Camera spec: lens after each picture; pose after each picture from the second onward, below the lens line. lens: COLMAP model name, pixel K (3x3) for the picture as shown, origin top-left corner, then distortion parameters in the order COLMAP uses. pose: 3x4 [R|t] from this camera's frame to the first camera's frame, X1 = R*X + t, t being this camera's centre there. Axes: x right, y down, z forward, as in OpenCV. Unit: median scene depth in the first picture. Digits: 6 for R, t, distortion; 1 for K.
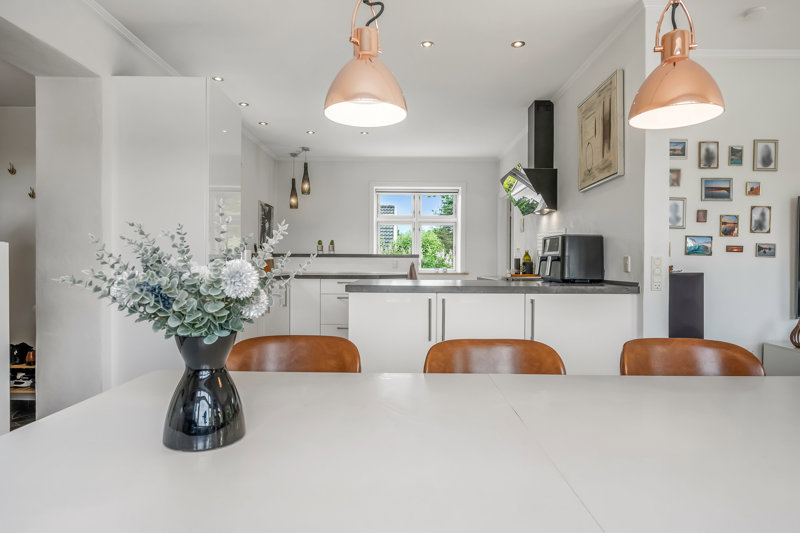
lens RADIAL K [[465.0, 0, 400.0], [0, 465.0, 266.5], [0, 0, 1]] dist [-0.002891, -0.001346]
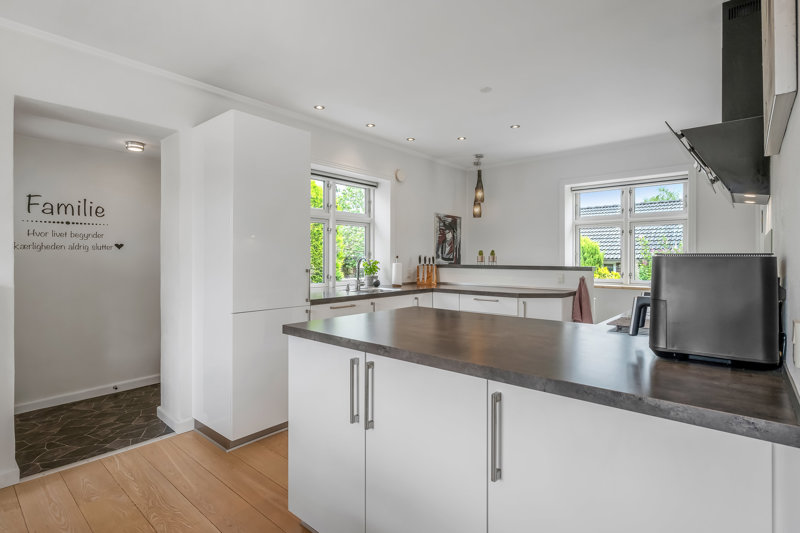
lens RADIAL K [[395.2, 0, 401.1], [0, 395.2, 259.2], [0, 0, 1]] dist [0.000344, 0.000081]
pose [[0.760251, -0.003306, -0.649620, 0.225473], [-0.001932, 0.999971, -0.007349, -0.032700], [0.649626, 0.006842, 0.760223, 0.286853]]
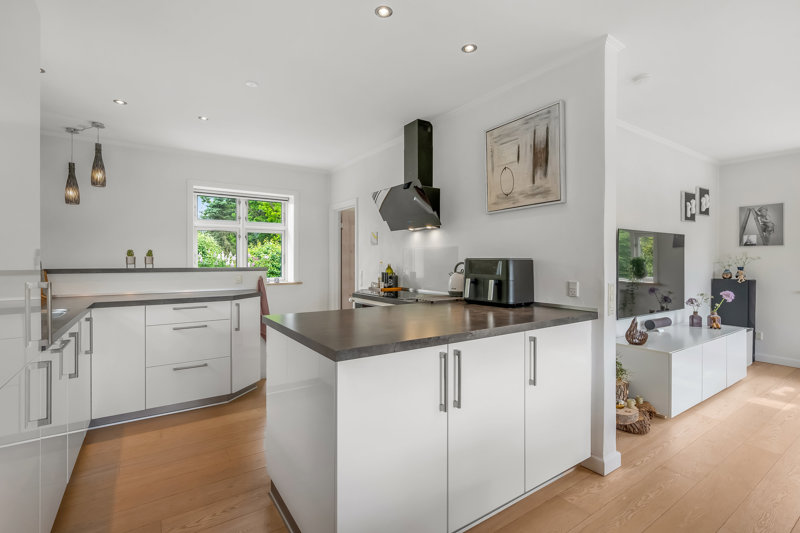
lens RADIAL K [[372.2, 0, 400.4], [0, 372.2, 262.2], [0, 0, 1]] dist [-0.002192, -0.000441]
pose [[0.828427, -0.007914, 0.560041, -0.147473], [0.008119, 0.999965, 0.002120, -0.034708], [-0.560038, 0.002790, 0.828462, 0.261220]]
